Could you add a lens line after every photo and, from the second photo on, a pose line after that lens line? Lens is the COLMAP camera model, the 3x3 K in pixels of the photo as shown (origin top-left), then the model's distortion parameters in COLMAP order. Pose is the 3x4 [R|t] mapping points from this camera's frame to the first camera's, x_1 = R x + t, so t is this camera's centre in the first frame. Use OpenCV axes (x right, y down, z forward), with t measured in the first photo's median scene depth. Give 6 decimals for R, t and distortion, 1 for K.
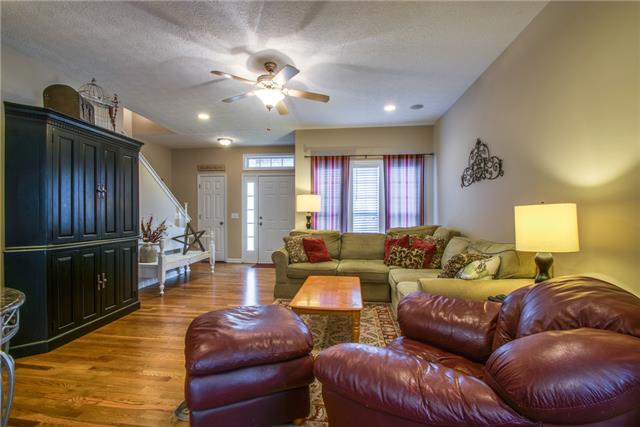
lens RADIAL K [[284.9, 0, 319.2], [0, 284.9, 216.3], [0, 0, 1]] dist [-0.004389, -0.002735]
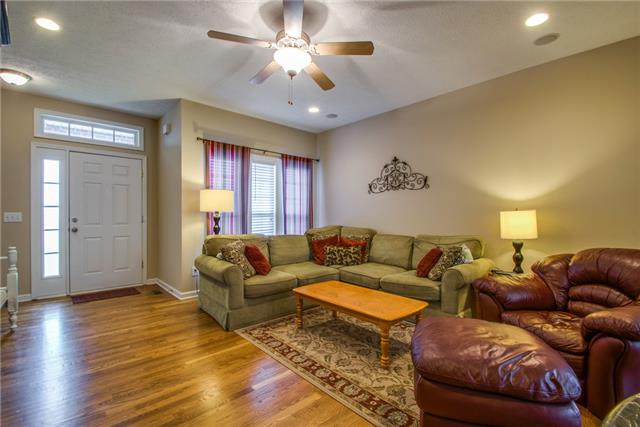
lens RADIAL K [[284.9, 0, 320.6], [0, 284.9, 219.0], [0, 0, 1]] dist [-0.004389, -0.002735]
pose [[0.656245, -0.006262, 0.754522, -0.415313], [0.001361, 0.999974, 0.007116, -0.001438], [-0.754547, -0.003643, 0.656236, 0.267452]]
